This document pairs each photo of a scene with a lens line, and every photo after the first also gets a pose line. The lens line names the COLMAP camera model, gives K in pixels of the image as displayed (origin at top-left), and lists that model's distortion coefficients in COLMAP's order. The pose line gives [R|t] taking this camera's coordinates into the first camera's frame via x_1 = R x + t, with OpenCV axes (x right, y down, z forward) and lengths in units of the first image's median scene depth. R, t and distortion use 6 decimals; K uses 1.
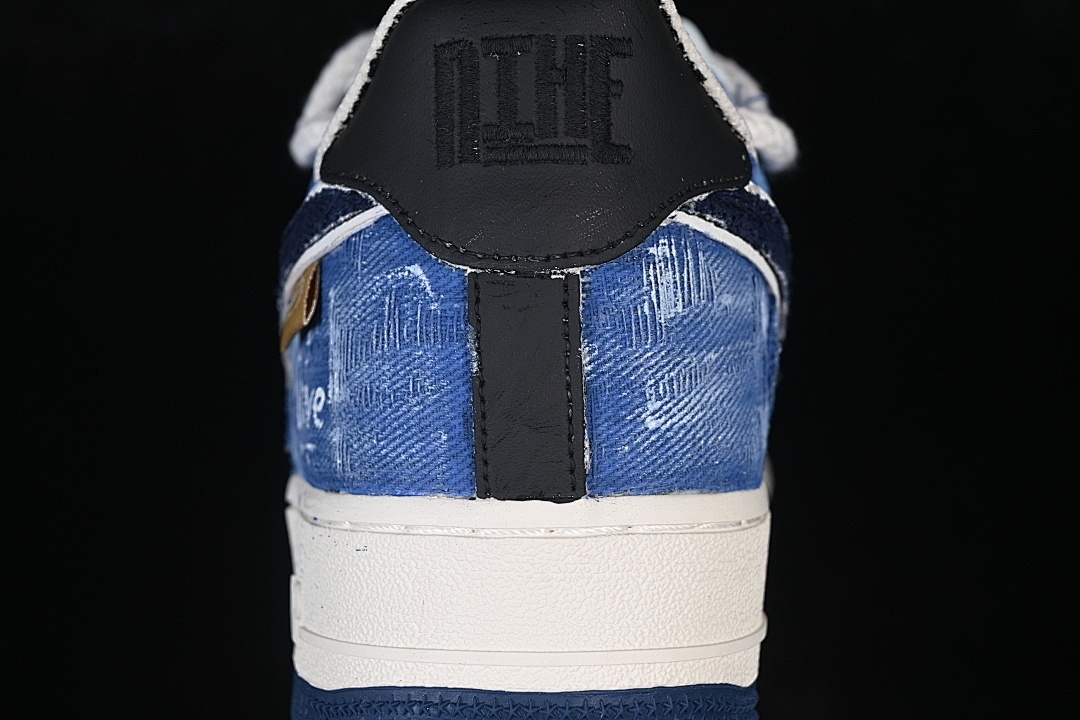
lens RADIAL K [[2377.4, 0, 540.0], [0, 2377.4, 360.0], [0, 0, 1]] dist [0.015139, 0.381110]
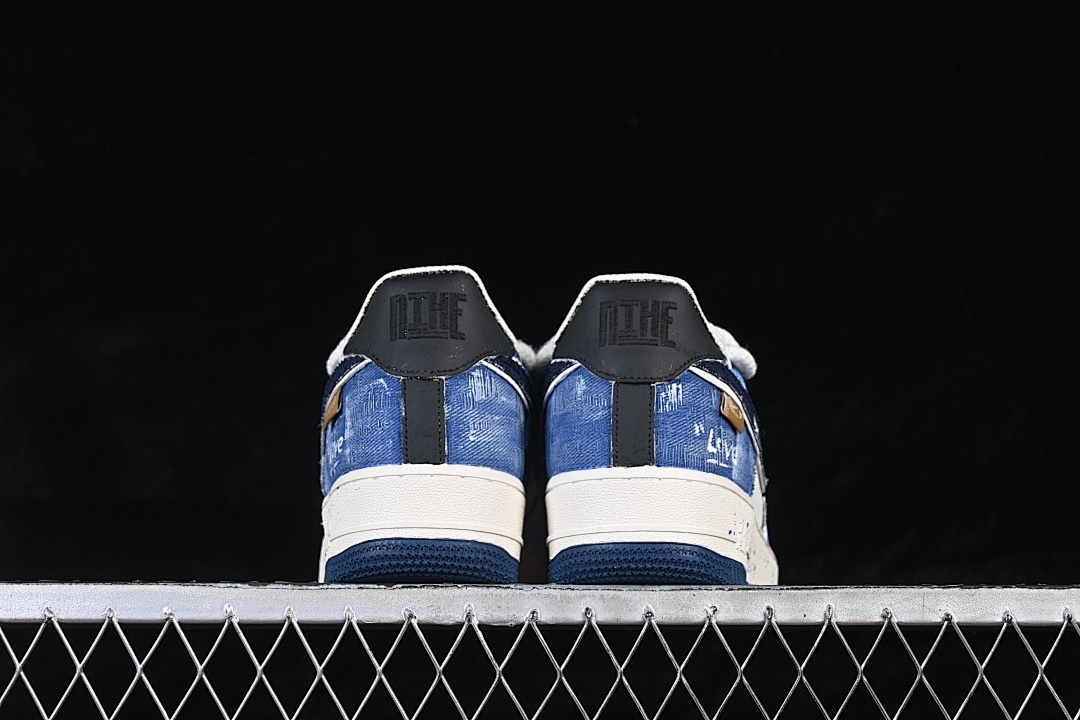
lens RADIAL K [[2377.4, 0, 540.0], [0, 2377.4, 360.0], [0, 0, 1]] dist [0.015139, 0.381110]
pose [[0.999725, 0.010073, 0.021163, 0.065216], [-0.004183, 0.965124, -0.261761, 0.616068], [-0.023062, 0.261601, 0.964901, -1.500422]]
